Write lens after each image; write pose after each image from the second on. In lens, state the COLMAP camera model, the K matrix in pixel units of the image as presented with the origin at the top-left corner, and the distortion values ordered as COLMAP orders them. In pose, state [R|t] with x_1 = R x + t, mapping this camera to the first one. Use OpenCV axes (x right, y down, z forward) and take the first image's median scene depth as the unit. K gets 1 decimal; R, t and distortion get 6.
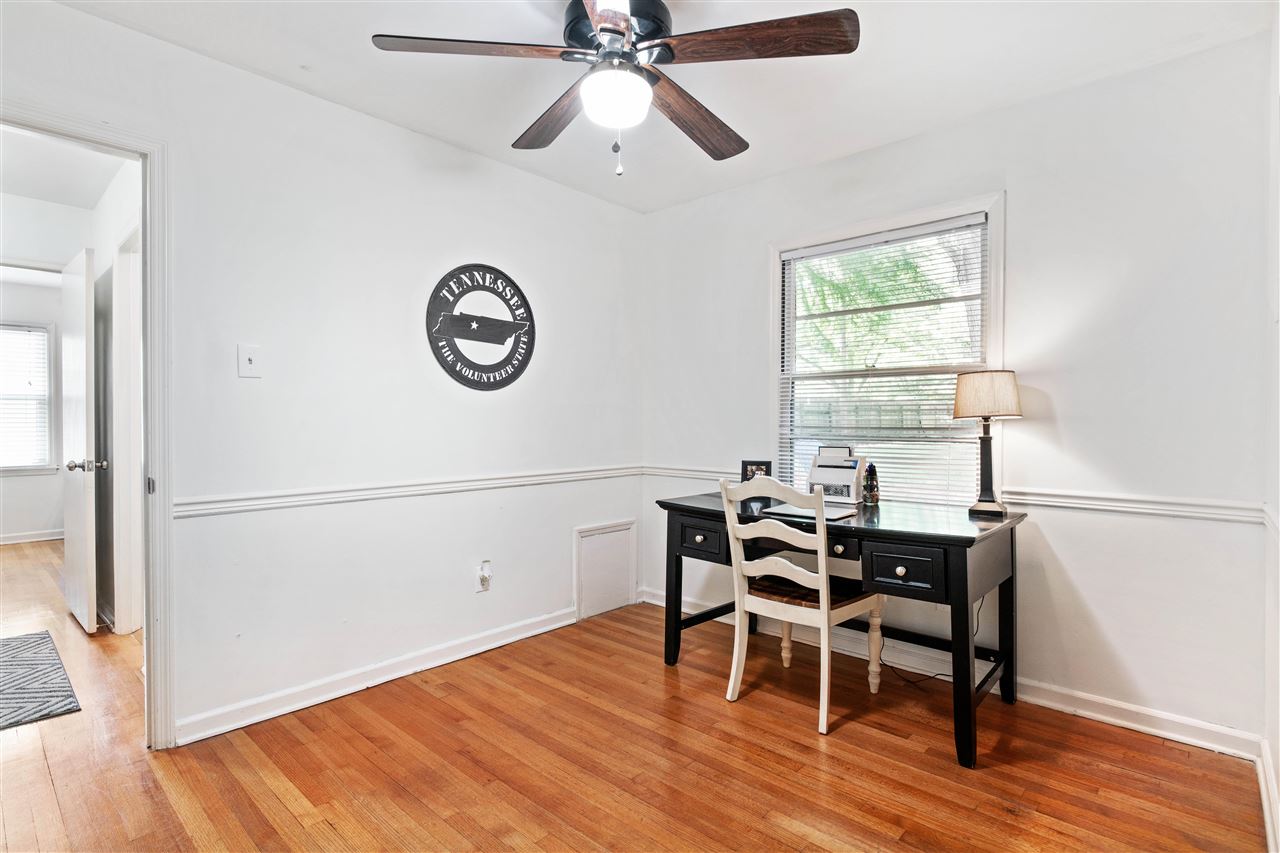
lens RADIAL K [[632.6, 0, 631.3], [0, 632.6, 424.6], [0, 0, 1]] dist [0.003654, 0.000079]
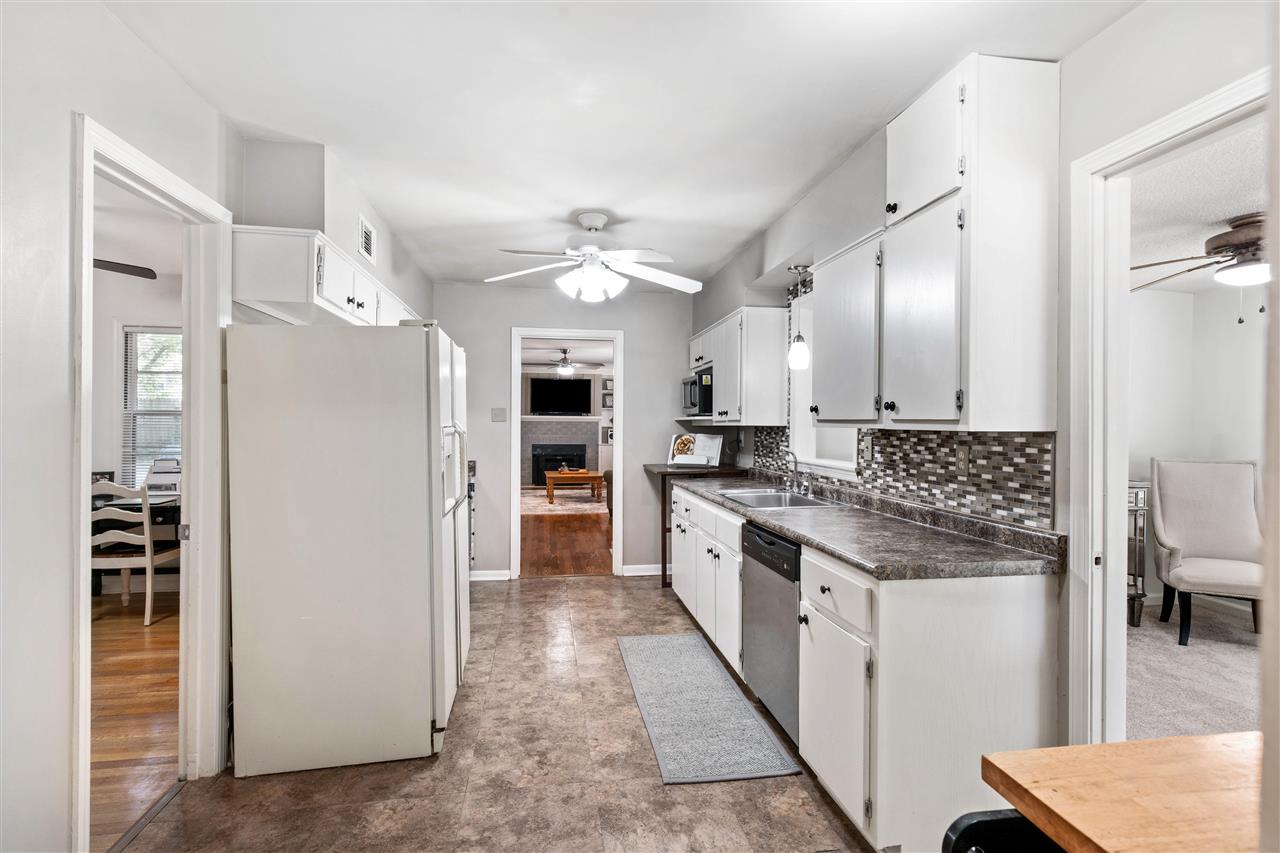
lens RADIAL K [[599.0, 0, 638.6], [0, 599.0, 427.0], [0, 0, 1]] dist [-0.001401, 0.000189]
pose [[0.618090, -0.000026, 0.786107, -0.124844], [-0.001546, 0.999998, 0.001249, -0.052046], [-0.786105, -0.001987, 0.618089, -0.862112]]
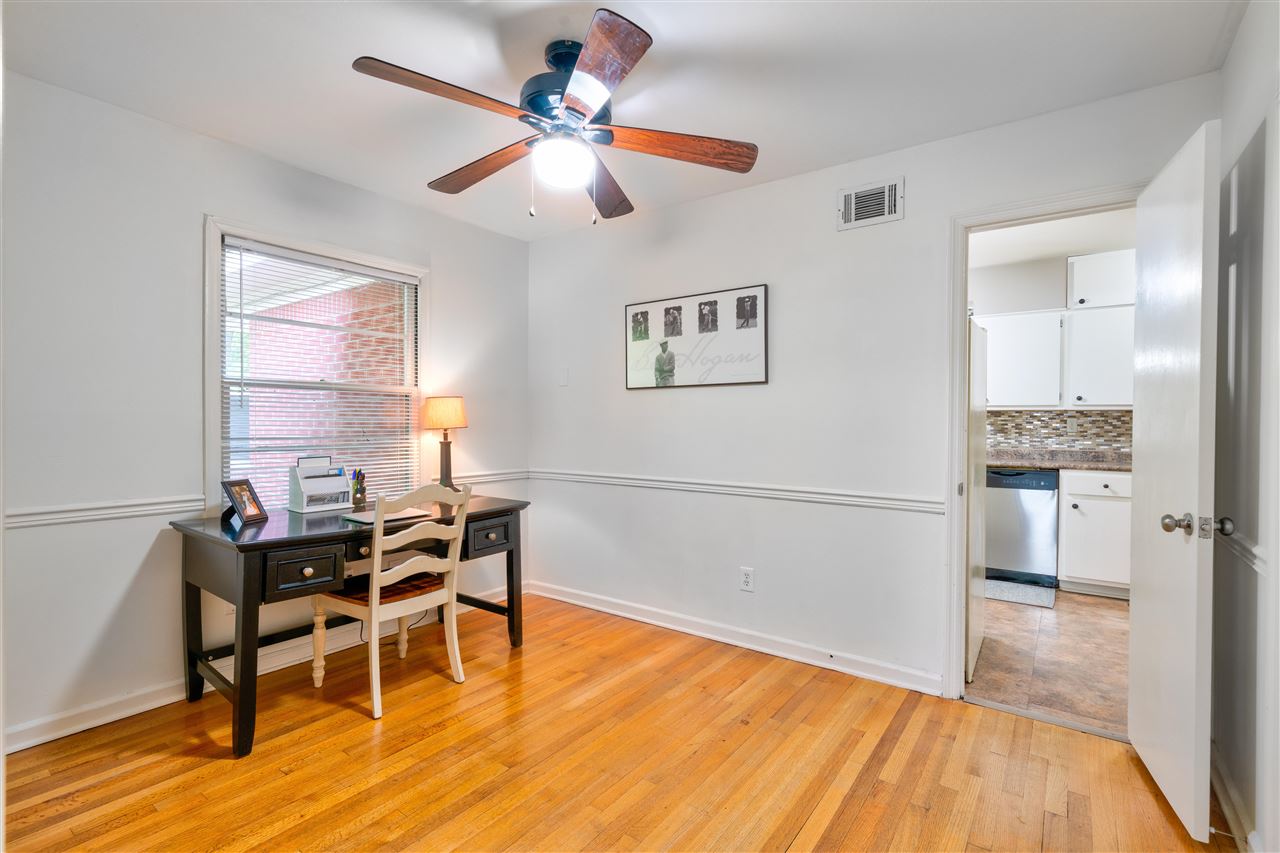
lens RADIAL K [[599.0, 0, 634.6], [0, 599.0, 425.9], [0, 0, 1]] dist [-0.001401, 0.000189]
pose [[-0.113460, -0.003589, 0.993536, -0.715912], [0.003867, 0.999984, 0.004054, -0.017714], [-0.993535, 0.004302, -0.113444, 0.621626]]
